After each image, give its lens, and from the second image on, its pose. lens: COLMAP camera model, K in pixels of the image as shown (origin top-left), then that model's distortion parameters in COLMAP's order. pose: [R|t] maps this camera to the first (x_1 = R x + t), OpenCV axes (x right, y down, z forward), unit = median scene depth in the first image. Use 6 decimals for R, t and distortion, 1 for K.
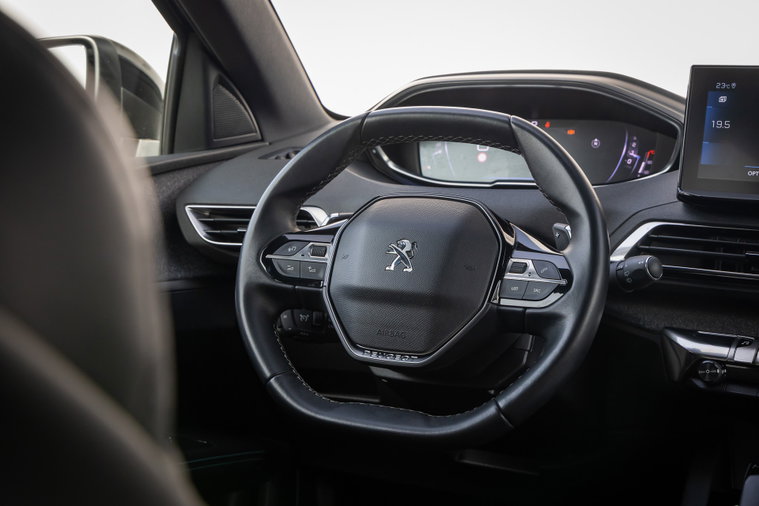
lens RADIAL K [[1158.7, 0, 380.4], [0, 1158.7, 254.7], [0, 0, 1]] dist [-0.002419, 0.000000]
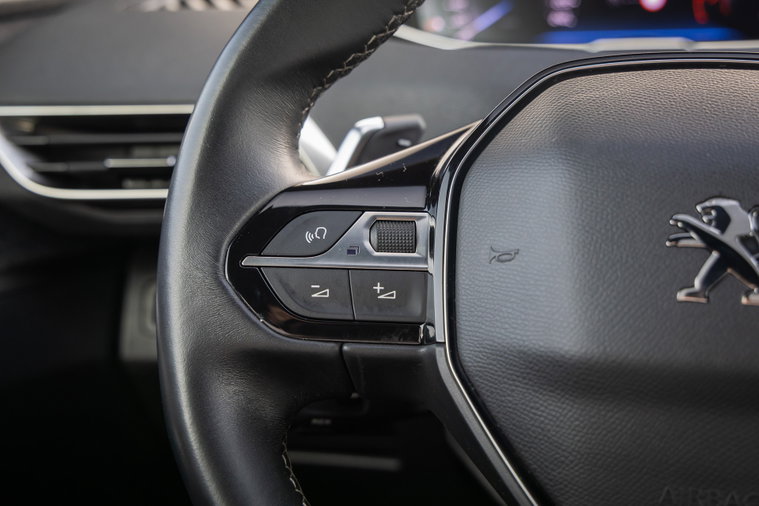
lens RADIAL K [[990.5, 0, 378.2], [0, 990.5, 248.0], [0, 0, 1]] dist [0.012966, 0.000000]
pose [[0.976746, -0.092826, 0.193265, -0.117186], [0.068560, 0.989314, 0.128676, -0.038554], [-0.203144, -0.112433, 0.972672, 0.709340]]
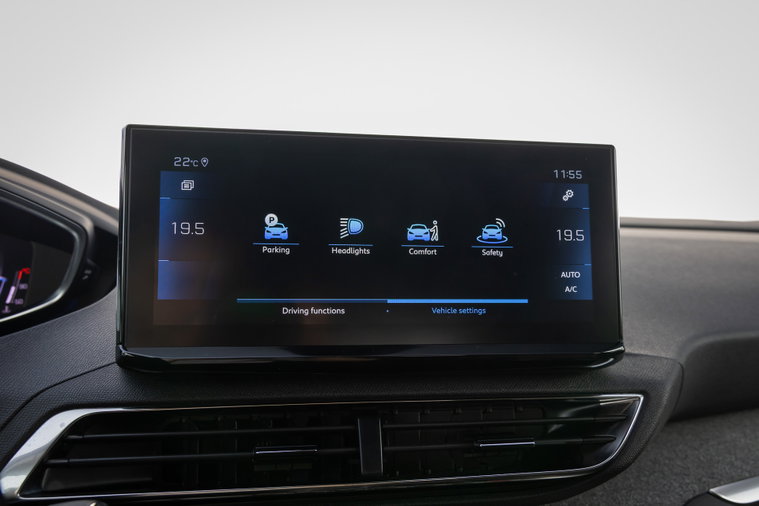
lens RADIAL K [[768.9, 0, 383.0], [0, 768.9, 254.2], [0, 0, 1]] dist [0.027439, 0.000000]
pose [[0.739746, -0.039798, 0.671708, 0.106449], [0.089490, 0.995201, -0.039590, -0.074964], [-0.666909, 0.089397, 0.739757, 0.645476]]
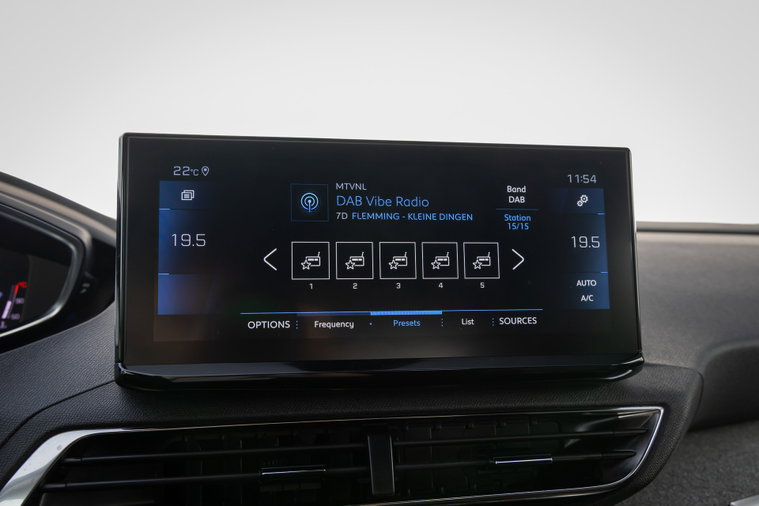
lens RADIAL K [[768.9, 0, 381.2], [0, 768.9, 254.6], [0, 0, 1]] dist [0.027439, 0.000000]
pose [[0.740679, -0.043617, 0.670442, 0.113588], [0.101423, 0.993713, -0.047400, -0.077905], [-0.664159, 0.103107, 0.740447, 0.659409]]
